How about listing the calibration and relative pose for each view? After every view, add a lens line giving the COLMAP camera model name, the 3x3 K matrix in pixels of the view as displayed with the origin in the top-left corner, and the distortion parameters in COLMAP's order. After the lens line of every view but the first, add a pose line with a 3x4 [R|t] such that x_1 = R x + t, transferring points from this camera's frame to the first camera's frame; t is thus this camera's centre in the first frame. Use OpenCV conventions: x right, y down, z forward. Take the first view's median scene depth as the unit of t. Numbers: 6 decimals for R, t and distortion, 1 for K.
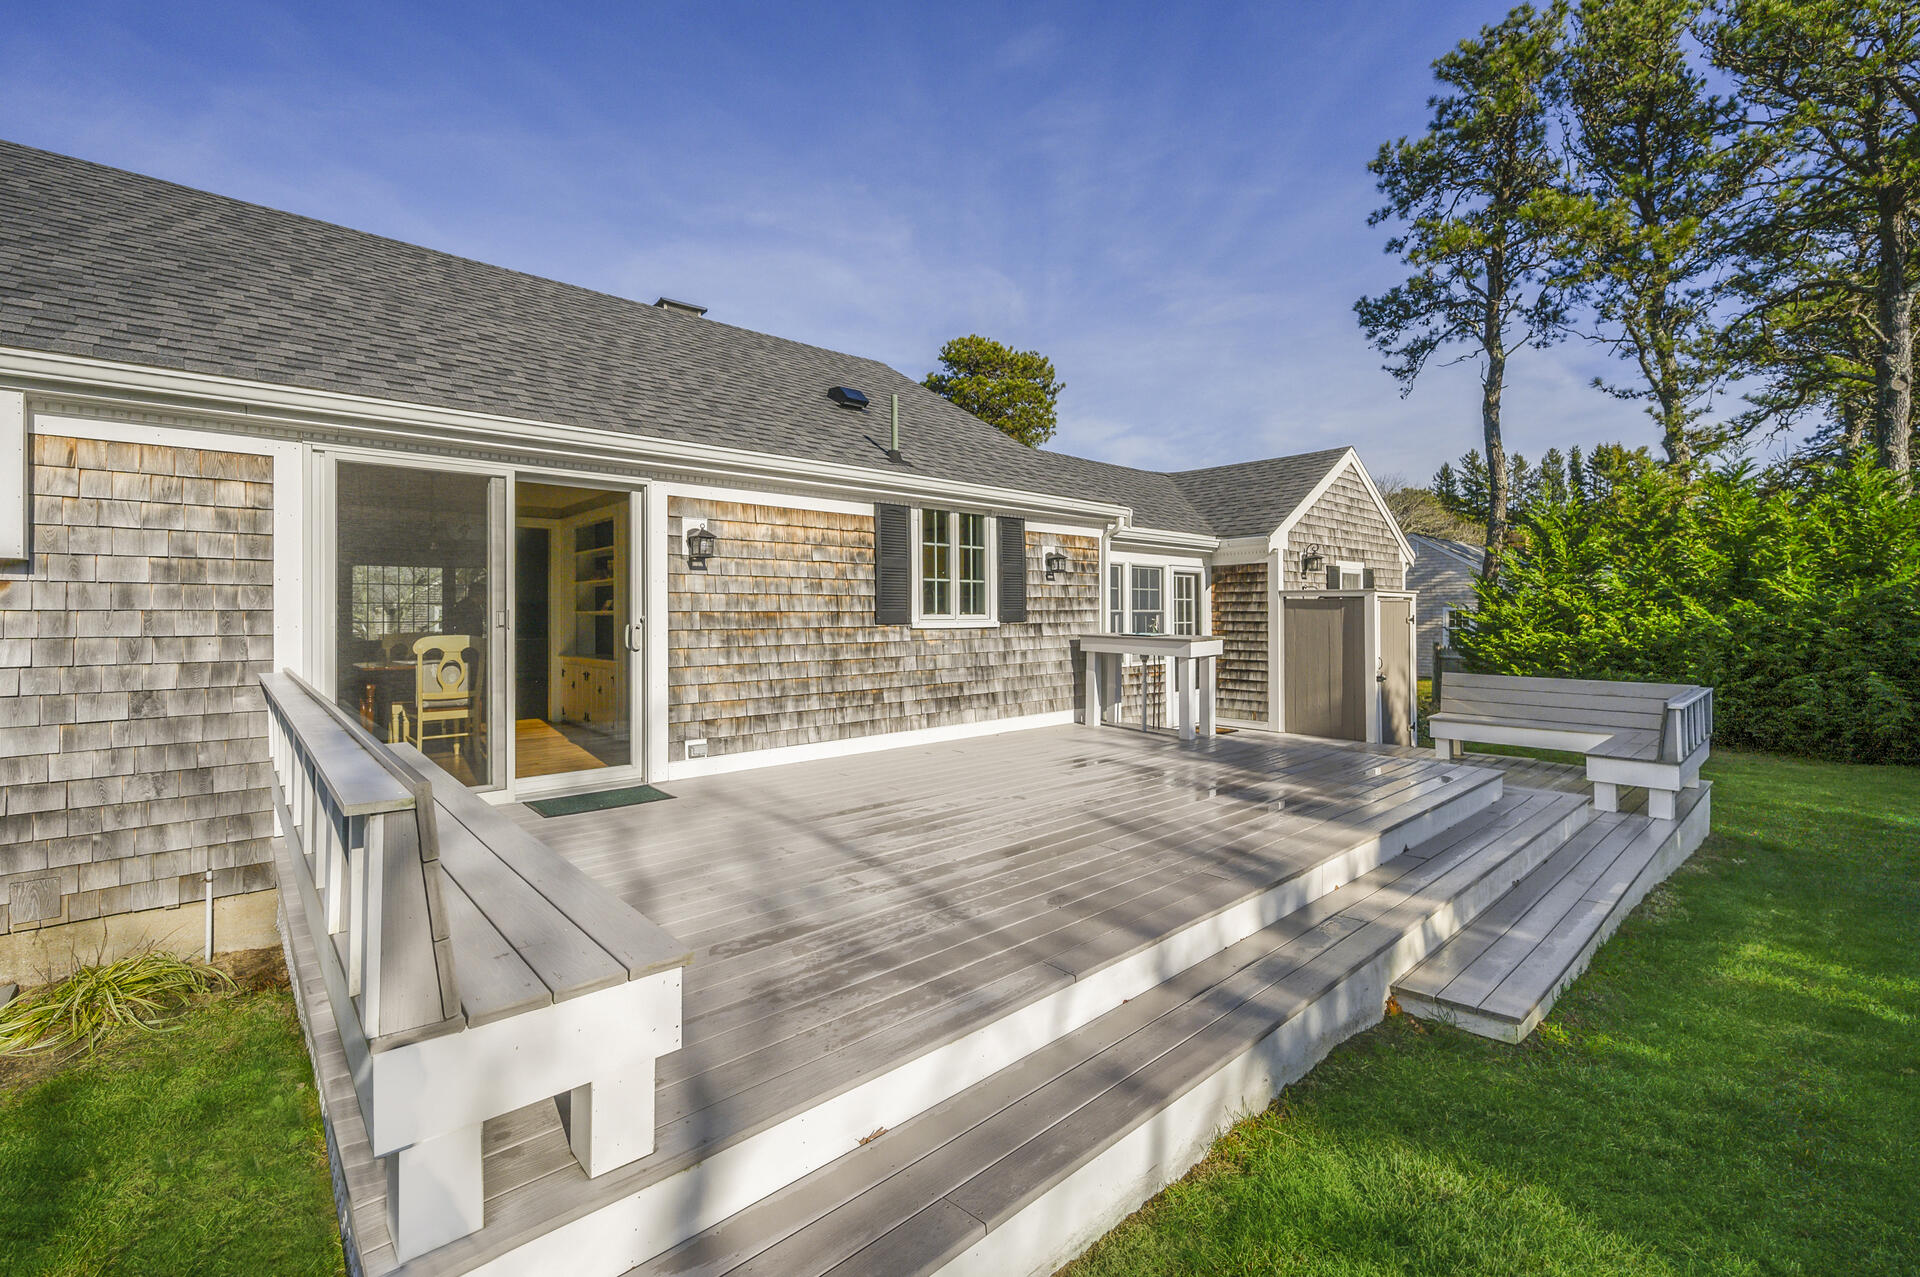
lens RADIAL K [[810.2, 0, 961.9], [0, 810.2, 613.1], [0, 0, 1]] dist [-0.002133, -0.000397]
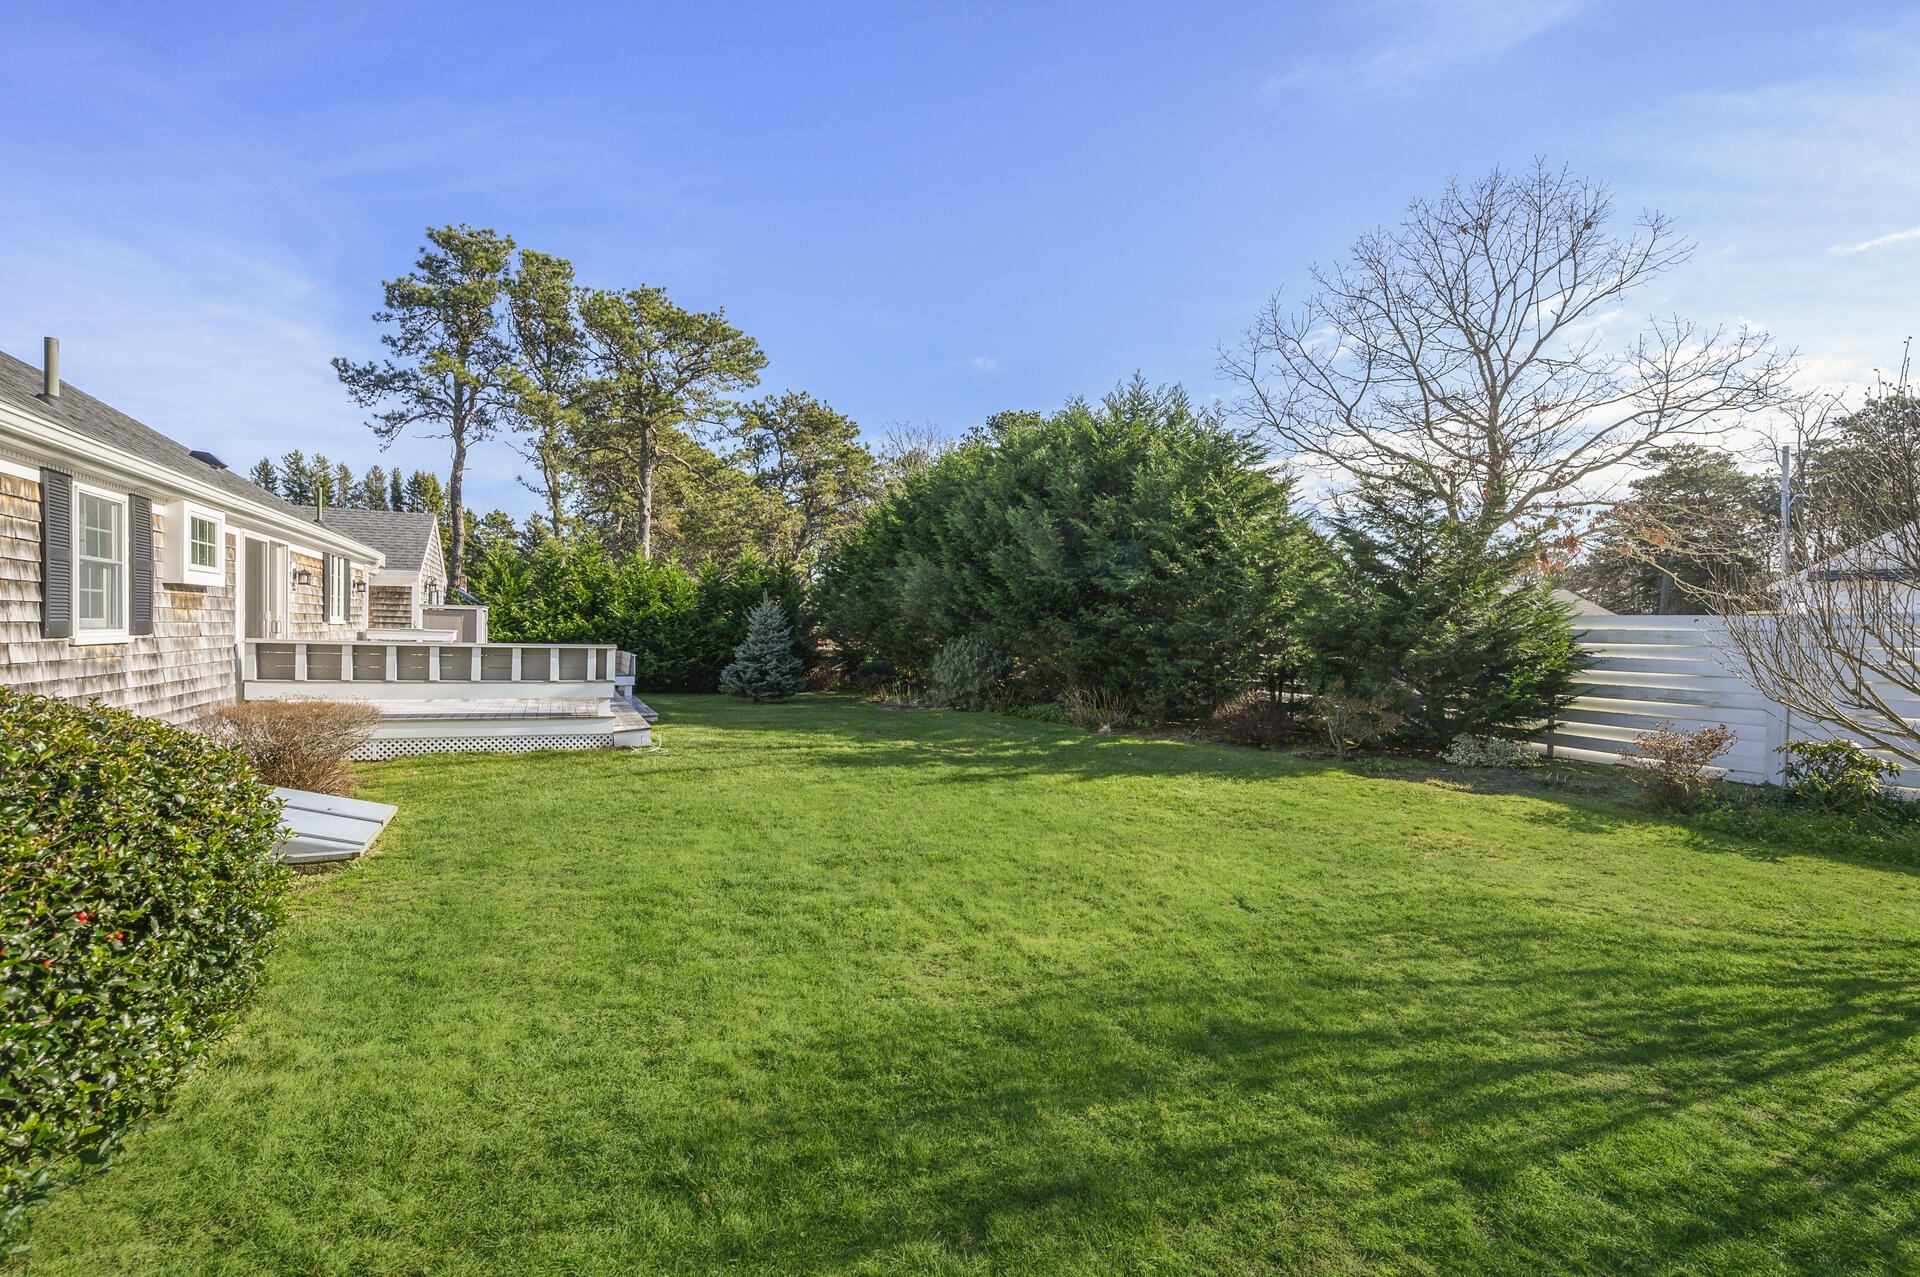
lens RADIAL K [[870.1, 0, 963.4], [0, 870.1, 635.3], [0, 0, 1]] dist [-0.000208, 0.000122]
pose [[0.289409, 0.001919, 0.957204, -1.020359], [-0.020864, 0.999773, 0.004304, 0.004649], [-0.956978, -0.021217, 0.289383, -0.590413]]
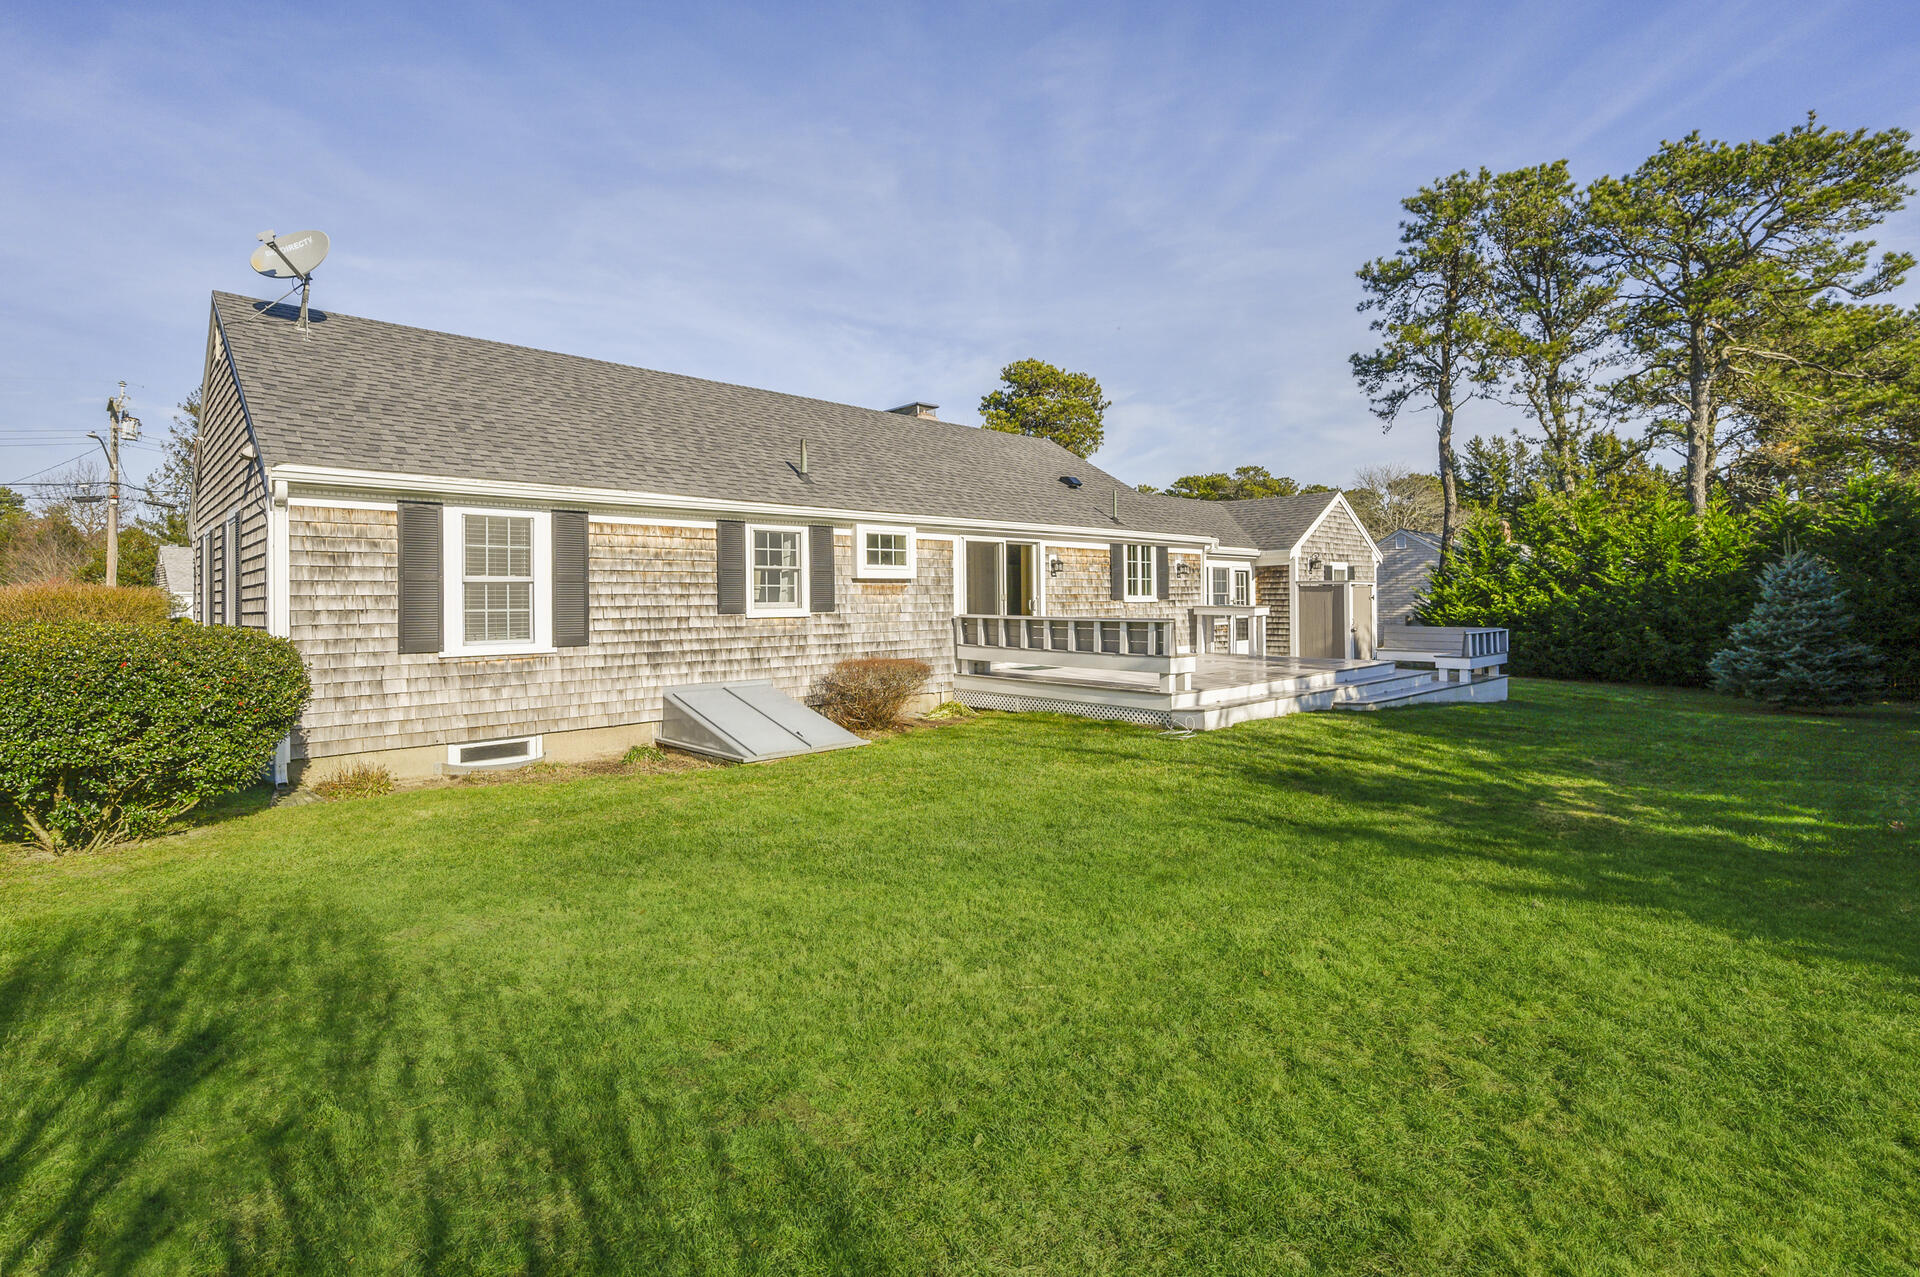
lens RADIAL K [[903.4, 0, 961.6], [0, 903.4, 599.8], [0, 0, 1]] dist [0.001524, 0.000318]
pose [[0.999643, -0.005719, 0.026084, -0.380276], [0.005682, 0.999983, 0.001474, 0.004879], [-0.026092, -0.001325, 0.999659, -0.928395]]
